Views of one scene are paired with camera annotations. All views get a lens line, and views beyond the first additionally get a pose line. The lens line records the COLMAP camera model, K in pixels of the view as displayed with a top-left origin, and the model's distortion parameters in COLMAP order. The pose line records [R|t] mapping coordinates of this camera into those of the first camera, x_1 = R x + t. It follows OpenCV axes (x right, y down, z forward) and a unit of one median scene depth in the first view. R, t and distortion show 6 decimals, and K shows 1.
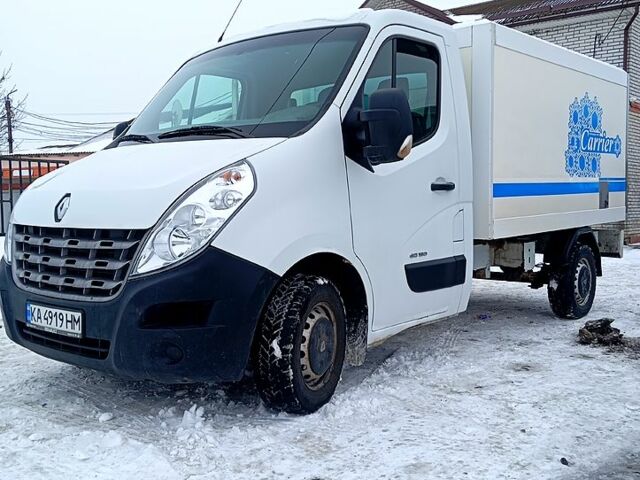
lens RADIAL K [[685.9, 0, 326.8], [0, 685.9, 230.4], [0, 0, 1]] dist [0.098937, -0.186001]
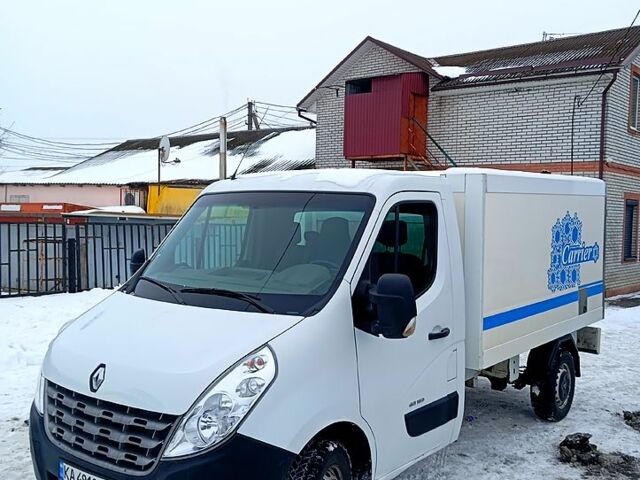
lens RADIAL K [[685.9, 0, 326.8], [0, 685.9, 230.4], [0, 0, 1]] dist [0.098937, -0.186001]
pose [[0.999368, 0.019245, 0.029871, -0.047131], [-0.018680, 0.999644, -0.019060, -0.213278], [-0.030227, 0.018490, 0.999372, -0.094605]]
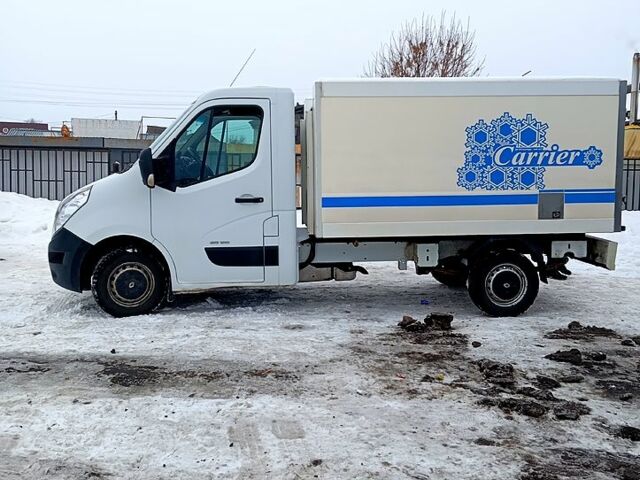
lens RADIAL K [[685.9, 0, 326.8], [0, 685.9, 230.4], [0, 0, 1]] dist [0.098937, -0.186001]
pose [[0.705803, 0.076194, -0.704299, 1.442585], [-0.044375, 0.997002, 0.063390, -0.105654], [0.707017, -0.013488, 0.707068, 0.039310]]
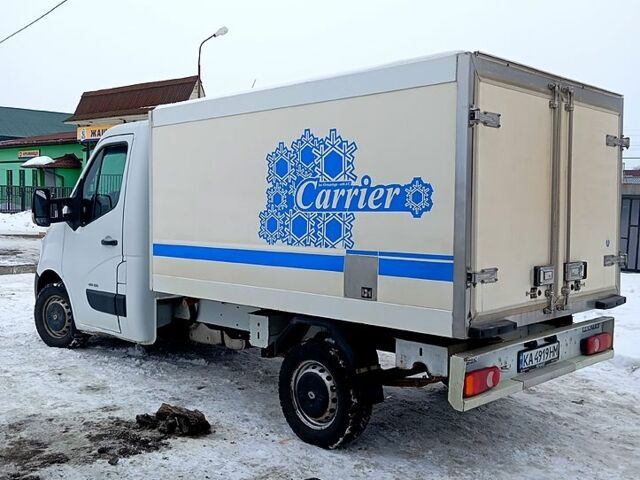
lens RADIAL K [[685.9, 0, 326.8], [0, 685.9, 230.4], [0, 0, 1]] dist [0.098937, -0.186001]
pose [[-0.074185, 0.041620, -0.996376, 1.641996], [-0.065732, 0.996752, 0.046530, -0.194255], [0.995076, 0.068946, -0.071209, 1.625439]]
